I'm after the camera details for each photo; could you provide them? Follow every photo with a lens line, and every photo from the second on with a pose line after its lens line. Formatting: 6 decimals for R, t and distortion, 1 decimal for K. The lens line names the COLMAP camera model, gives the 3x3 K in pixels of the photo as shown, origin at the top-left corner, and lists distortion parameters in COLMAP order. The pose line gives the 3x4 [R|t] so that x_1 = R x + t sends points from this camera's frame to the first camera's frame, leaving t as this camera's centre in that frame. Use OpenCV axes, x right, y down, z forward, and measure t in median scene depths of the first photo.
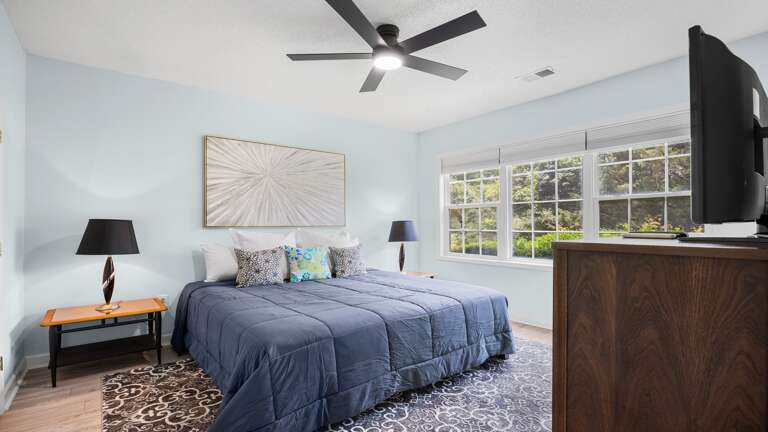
lens RADIAL K [[355.6, 0, 385.7], [0, 355.6, 217.1], [0, 0, 1]] dist [-0.010853, -0.000221]
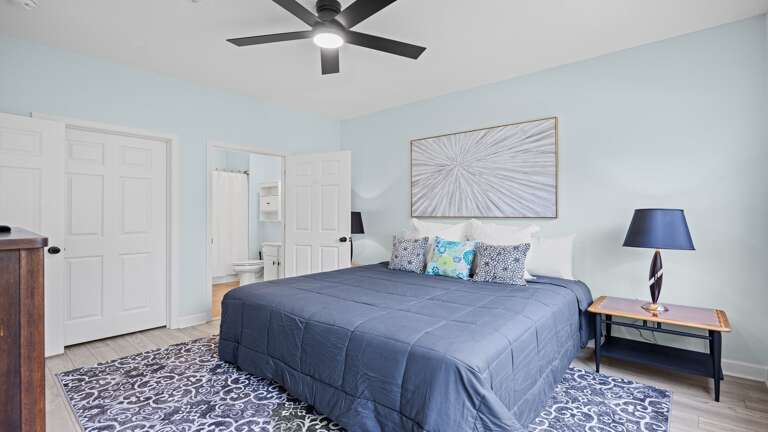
lens RADIAL K [[355.6, 0, 385.7], [0, 355.6, 217.1], [0, 0, 1]] dist [-0.010853, -0.000221]
pose [[0.196410, 0.011004, -0.980460, 0.621001], [0.016977, 0.999749, 0.014621, 0.008912], [0.980375, -0.019517, 0.196174, 0.641909]]
